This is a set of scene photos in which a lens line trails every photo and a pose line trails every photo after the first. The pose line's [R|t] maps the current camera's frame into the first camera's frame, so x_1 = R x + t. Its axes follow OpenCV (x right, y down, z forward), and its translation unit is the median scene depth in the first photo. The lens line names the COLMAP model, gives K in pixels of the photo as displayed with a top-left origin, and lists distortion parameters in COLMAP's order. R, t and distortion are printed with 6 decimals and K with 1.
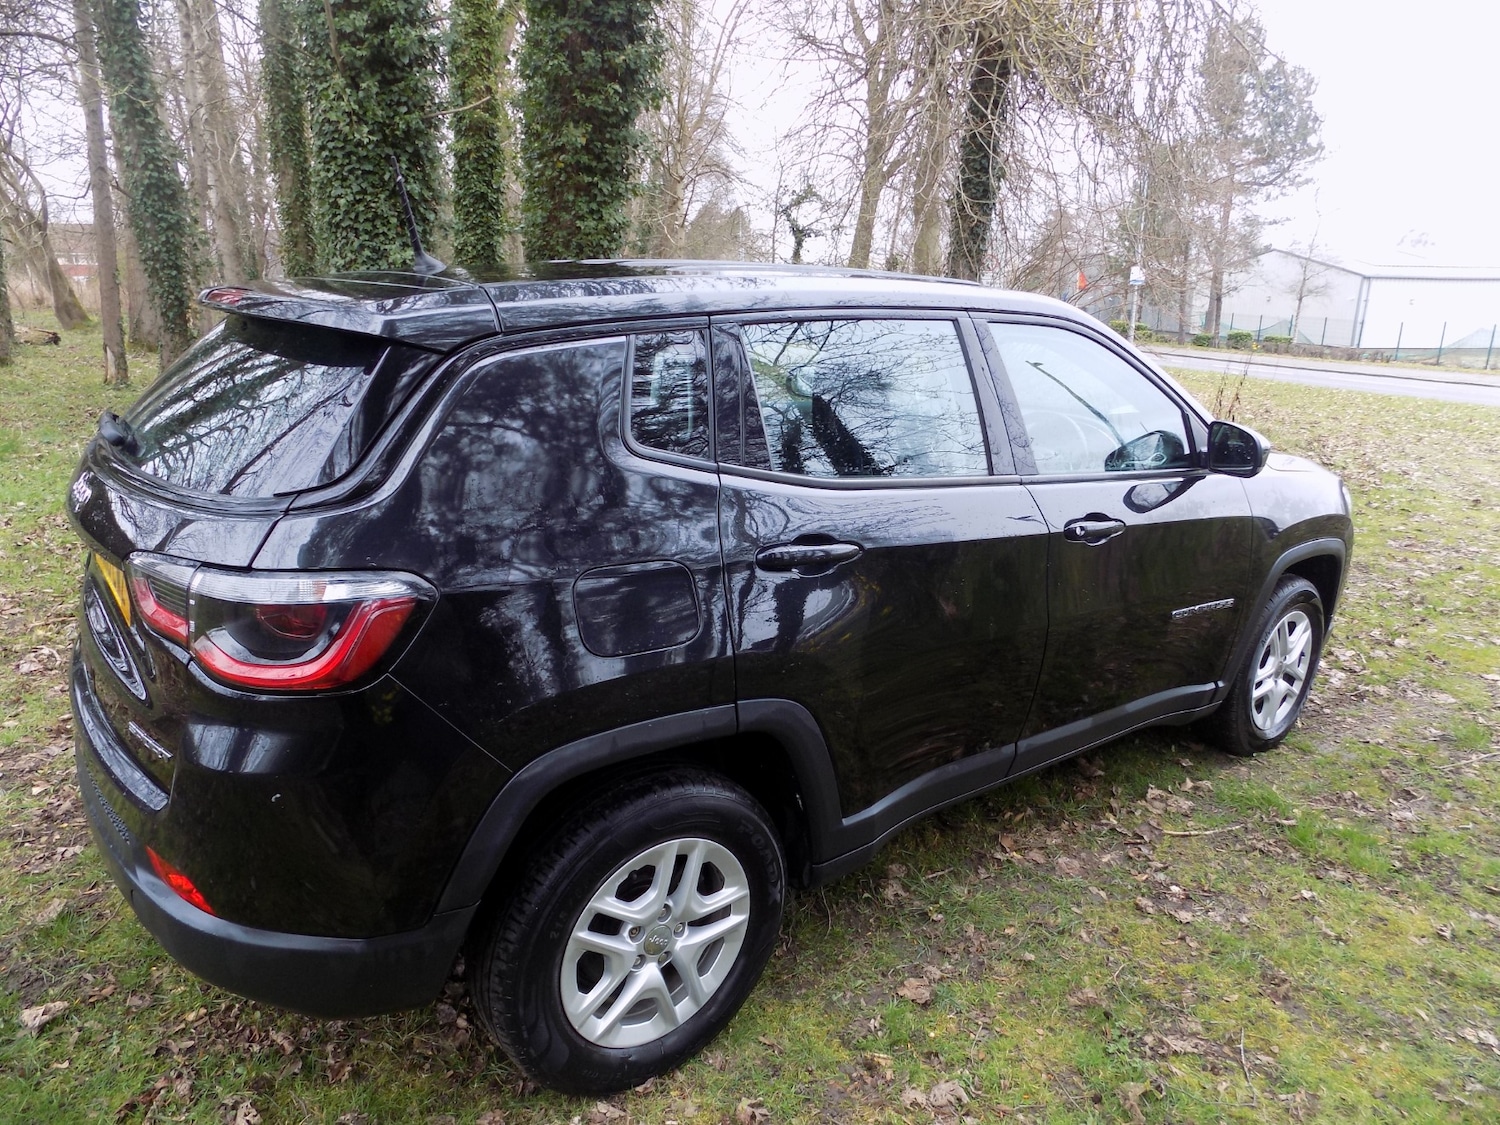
lens RADIAL K [[1011.3, 0, 754.4], [0, 1011.3, 571.1], [0, 0, 1]] dist [-0.075447, 0.077462]
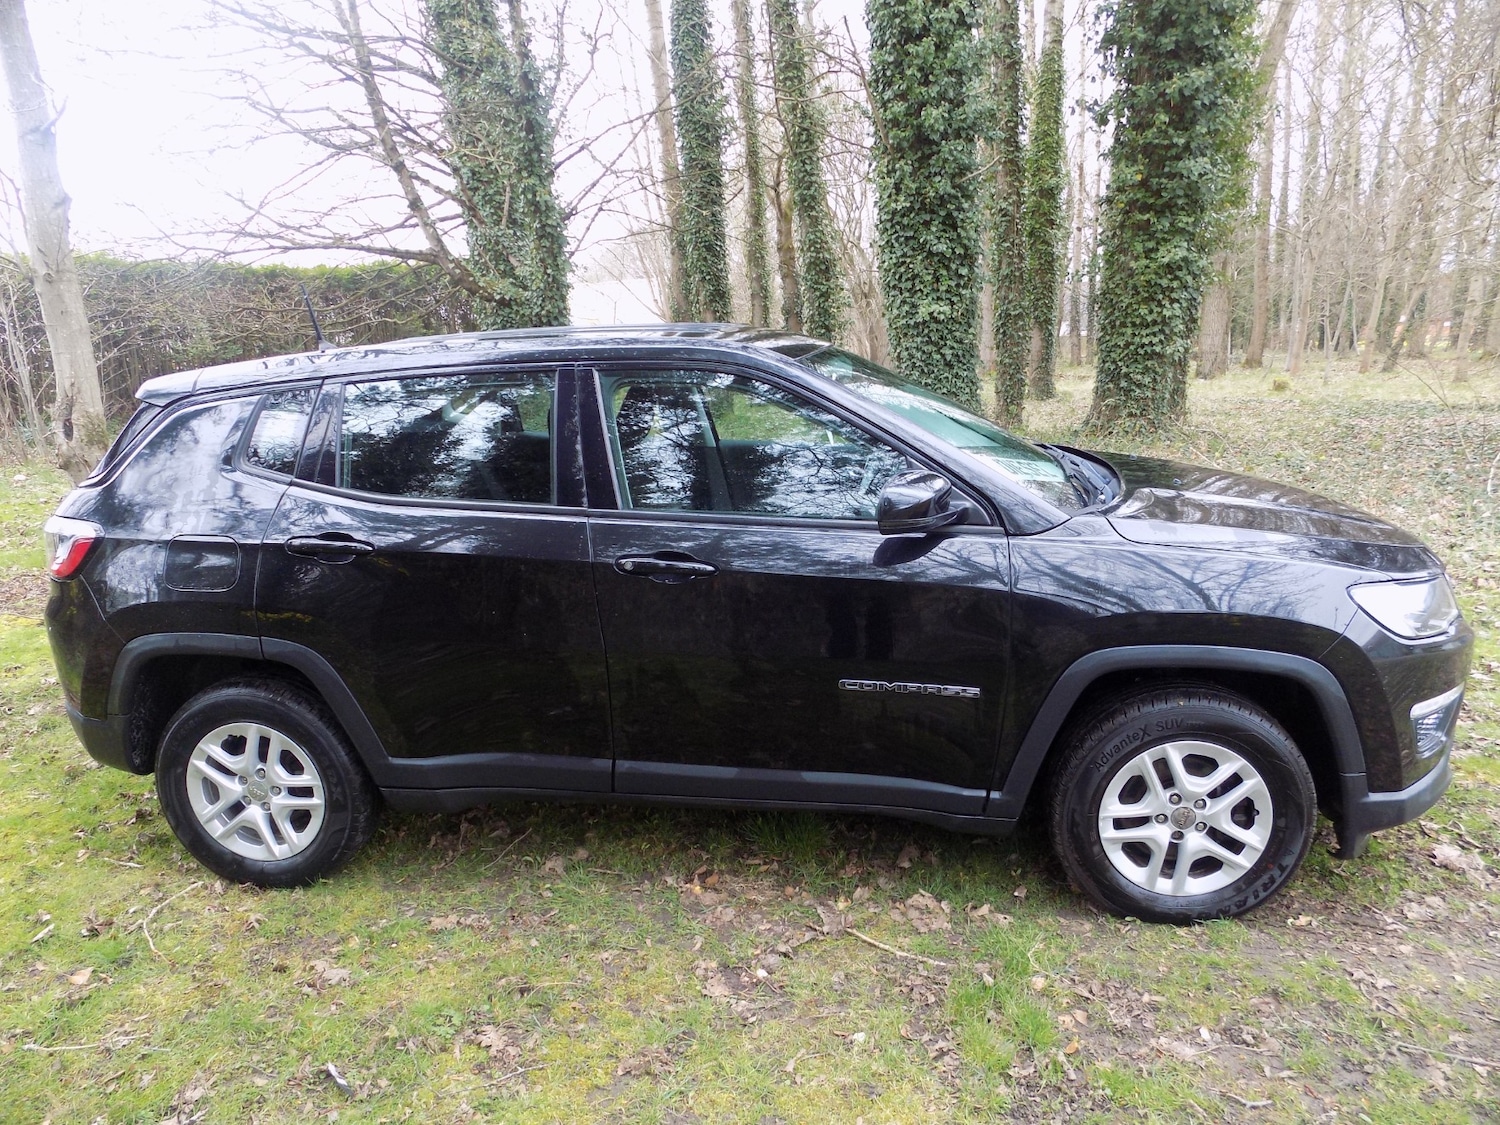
lens RADIAL K [[1011.3, 0, 754.4], [0, 1011.3, 571.1], [0, 0, 1]] dist [-0.075447, 0.077462]
pose [[0.707726, 0.112957, -0.697399, 0.319764], [-0.141189, 0.989836, 0.017044, -0.020076], [0.692236, 0.086403, 0.716481, 0.092772]]
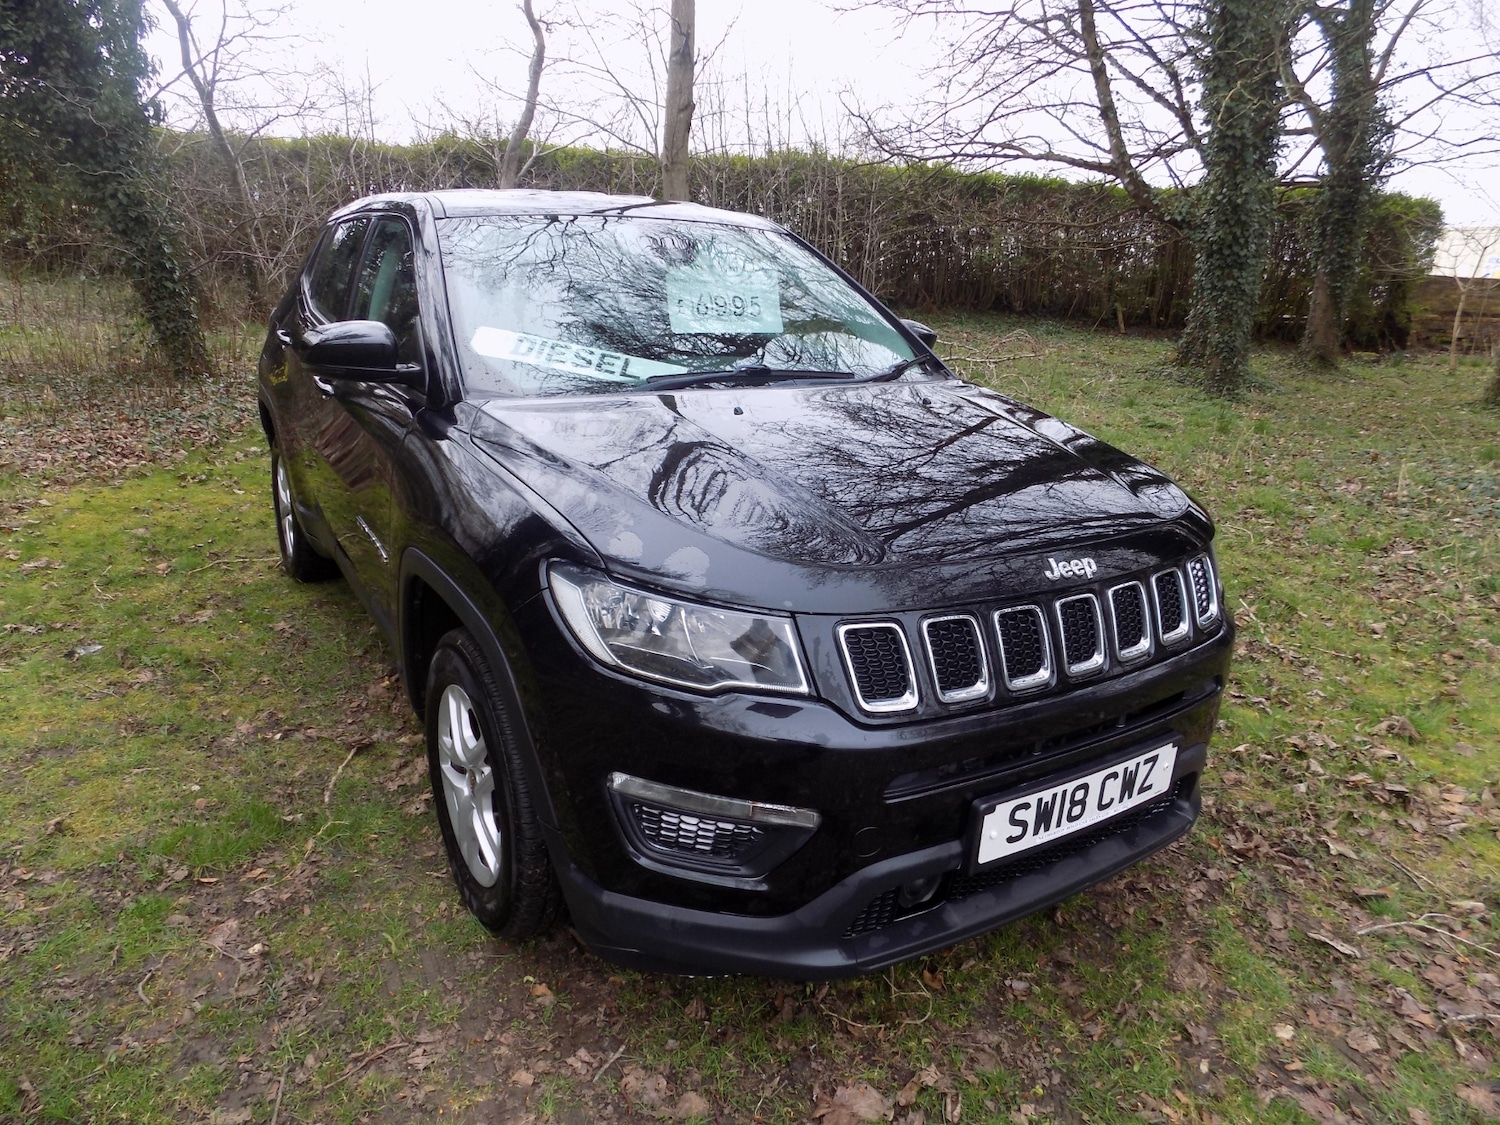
lens RADIAL K [[1011.3, 0, 754.4], [0, 1011.3, 571.1], [0, 0, 1]] dist [-0.075447, 0.077462]
pose [[-0.083150, 0.269673, -0.959355, 0.427845], [-0.329899, 0.900959, 0.281851, -0.099584], [0.940347, 0.339926, 0.014050, 0.442330]]
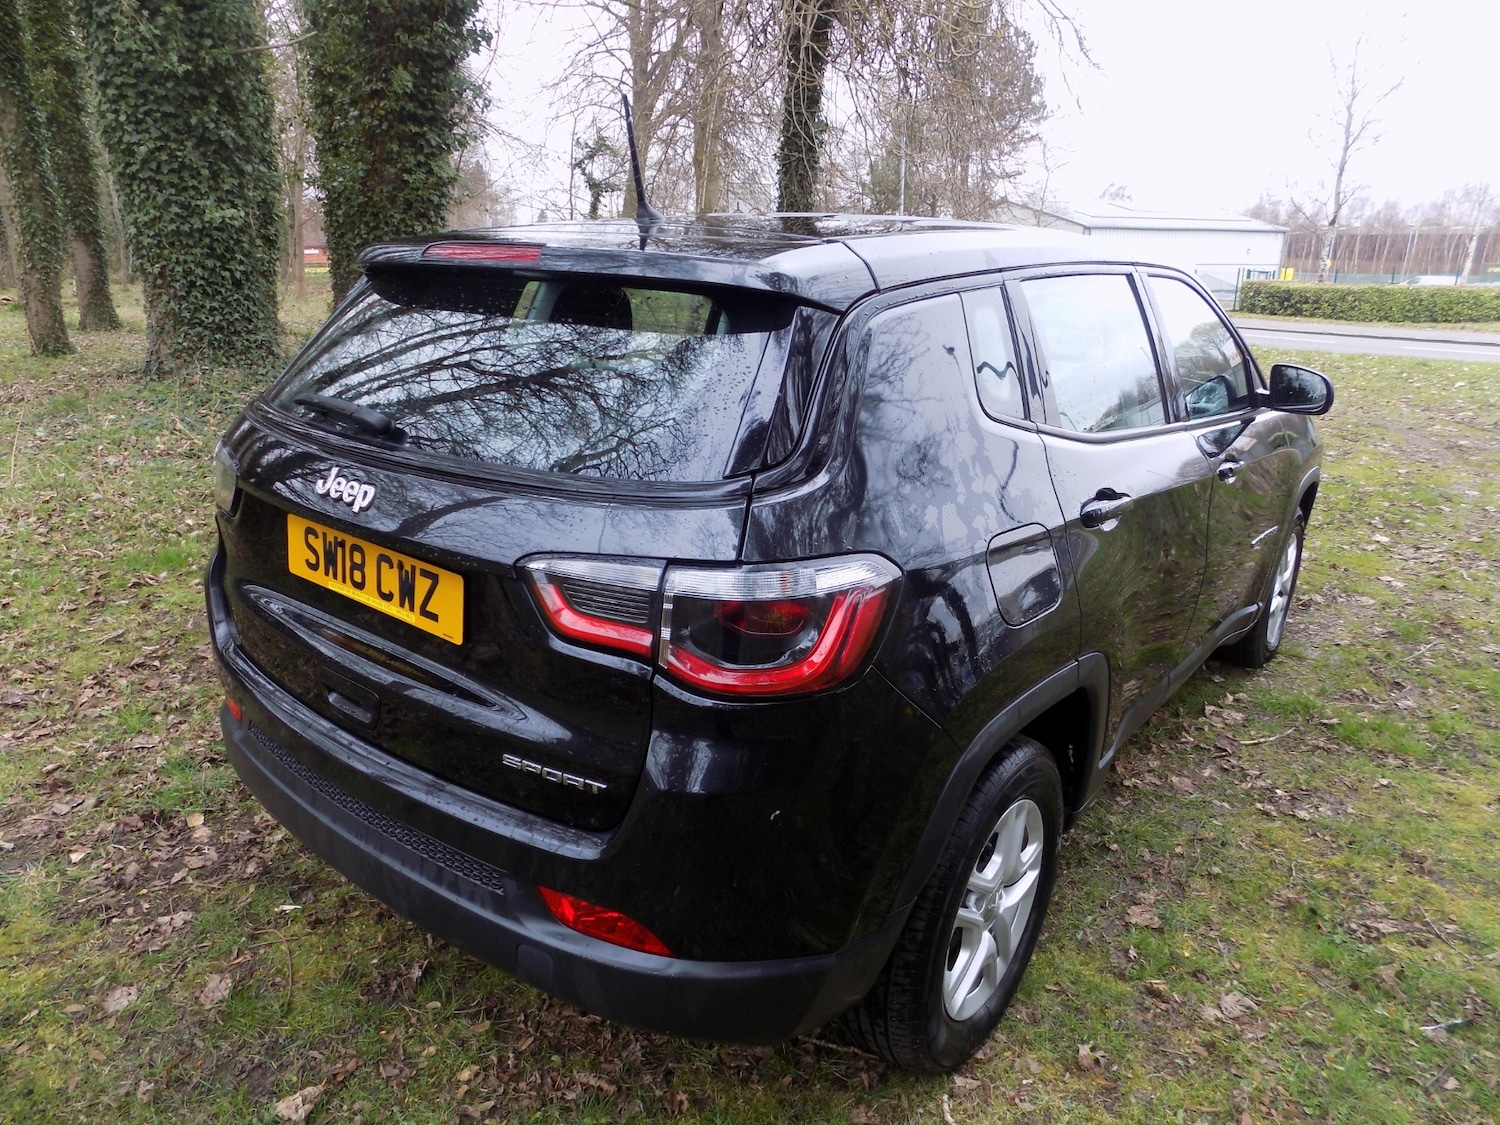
lens RADIAL K [[1011.3, 0, 754.4], [0, 1011.3, 571.1], [0, 0, 1]] dist [-0.075447, 0.077462]
pose [[0.971511, -0.082721, 0.222088, -0.113749], [0.073516, 0.996069, 0.049411, -0.006613], [-0.225302, -0.031676, 0.973774, 0.020866]]
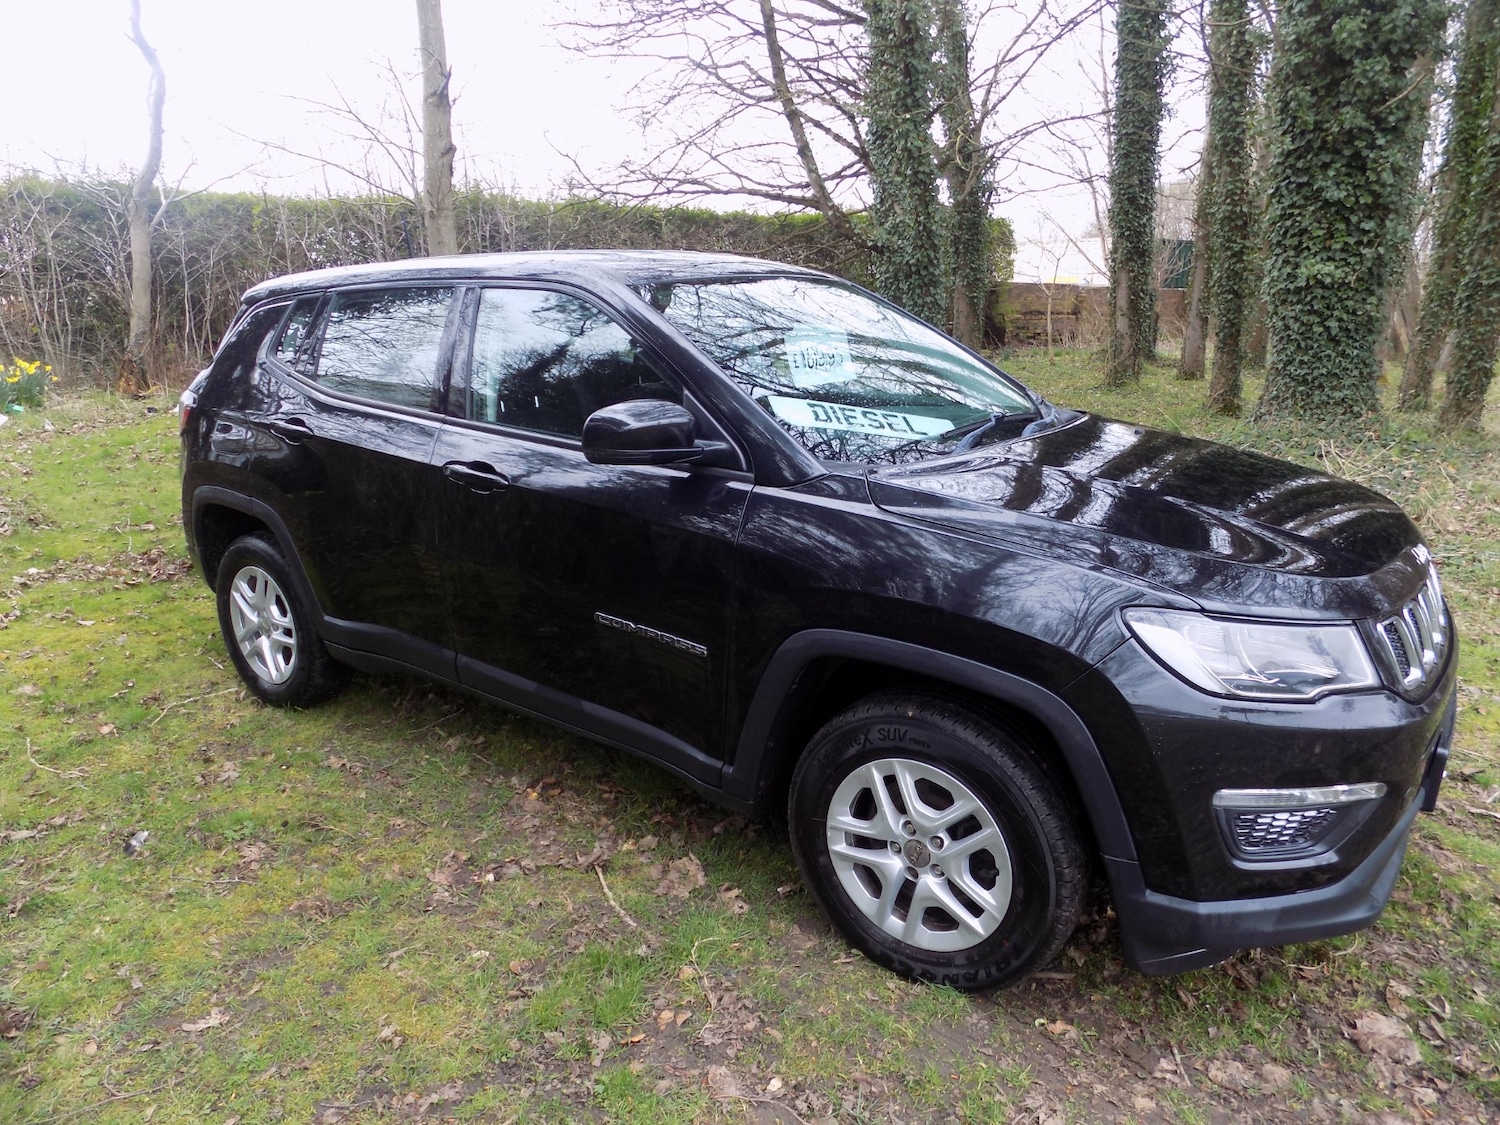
lens RADIAL K [[1011.3, 0, 754.4], [0, 1011.3, 571.1], [0, 0, 1]] dist [-0.075447, 0.077462]
pose [[0.298370, 0.227360, -0.926975, 0.411579], [-0.262295, 0.953352, 0.149403, -0.052591], [0.917702, 0.198564, 0.344087, 0.263608]]
